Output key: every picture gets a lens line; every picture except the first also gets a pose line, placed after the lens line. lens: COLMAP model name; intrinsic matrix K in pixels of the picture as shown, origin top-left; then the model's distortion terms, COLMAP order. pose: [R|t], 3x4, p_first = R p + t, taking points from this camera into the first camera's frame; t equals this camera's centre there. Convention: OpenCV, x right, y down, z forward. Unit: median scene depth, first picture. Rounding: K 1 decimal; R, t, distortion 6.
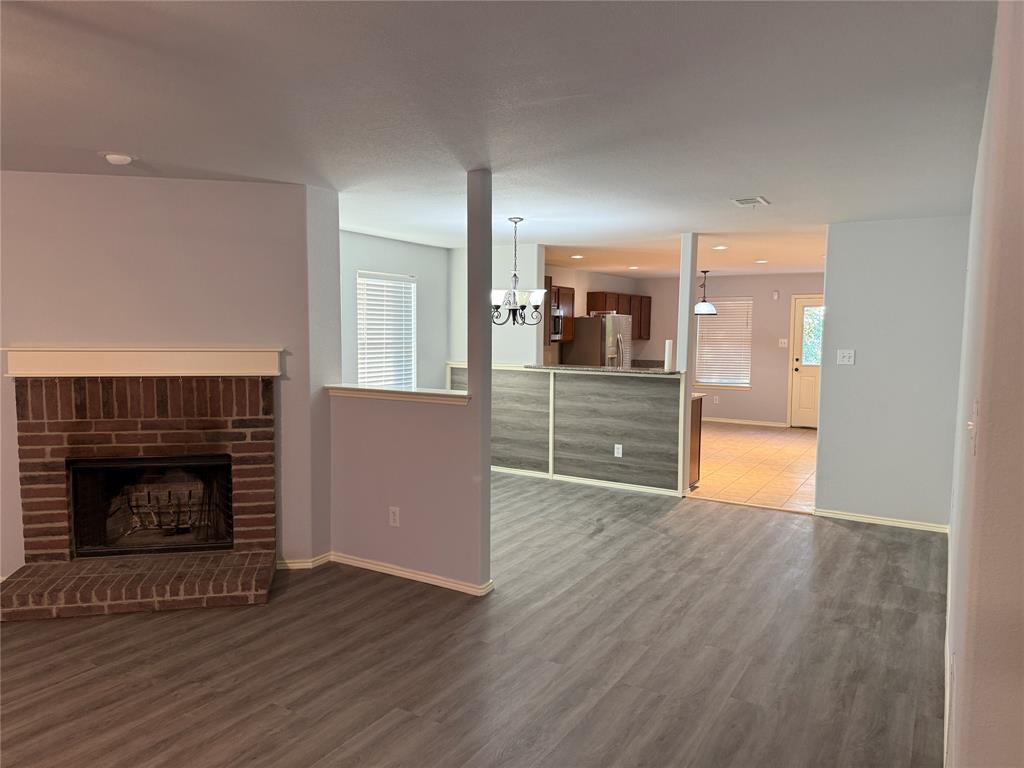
lens RADIAL K [[718.7, 0, 509.2], [0, 718.7, 377.0], [0, 0, 1]] dist [0.046143, -0.056150]
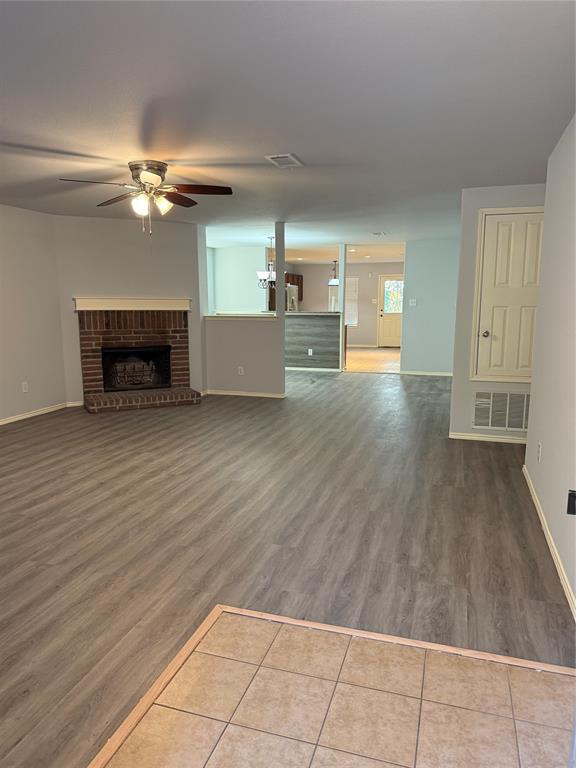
lens RADIAL K [[539.0, 0, 296.4], [0, 539.0, 384.7], [0, 0, 1]] dist [0.046143, -0.056150]
pose [[0.966721, -0.044430, 0.251945, -0.342206], [0.021578, 0.995456, 0.092750, 0.063985], [-0.254921, -0.084227, 0.963287, -0.584255]]
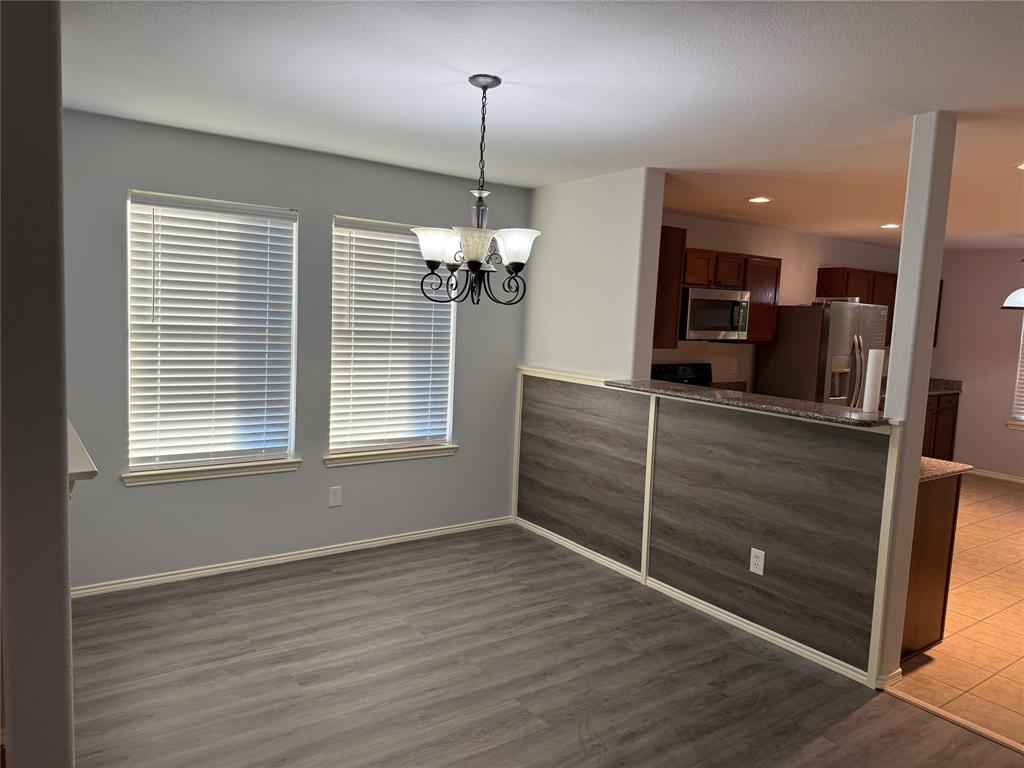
lens RADIAL K [[718.7, 0, 514.1], [0, 718.7, 375.8], [0, 0, 1]] dist [0.046143, -0.056150]
pose [[0.917870, 0.065546, -0.391431, 0.230774], [-0.061382, 0.997846, 0.023156, -0.037588], [0.392106, 0.002773, 0.919916, 0.569247]]
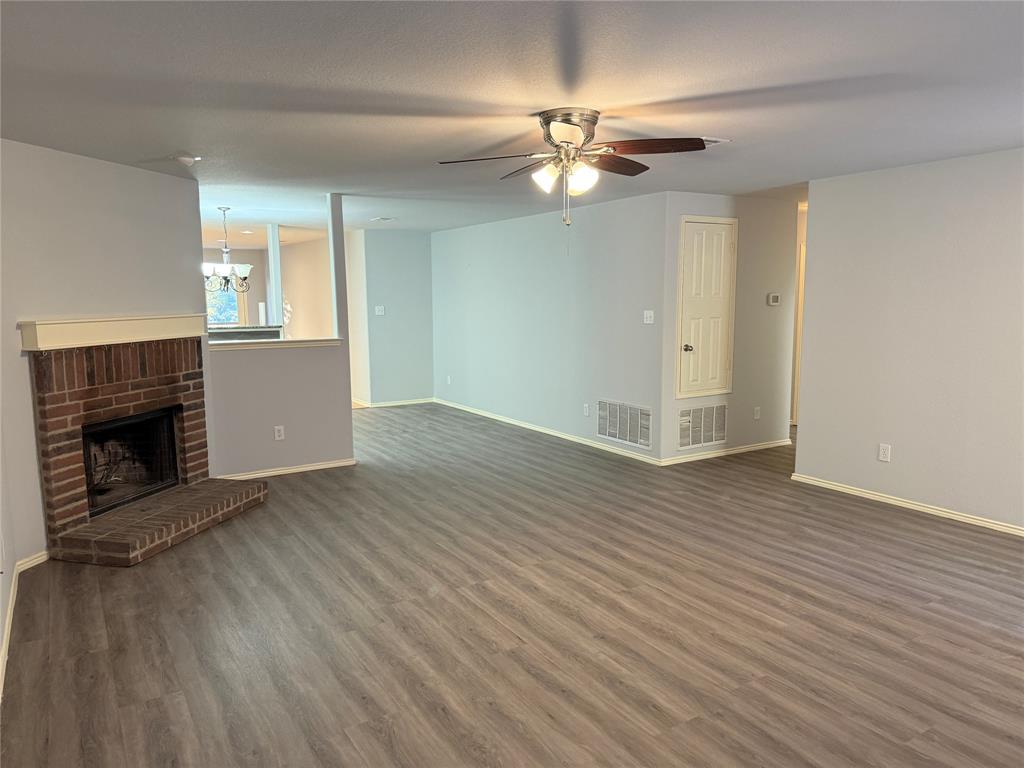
lens RADIAL K [[718.7, 0, 503.2], [0, 718.7, 382.8], [0, 0, 1]] dist [0.046143, -0.056150]
pose [[0.436631, -0.120539, 0.891529, -0.953079], [0.067781, 0.992574, 0.101005, -0.009667], [-0.897083, 0.016327, 0.441559, -0.004561]]
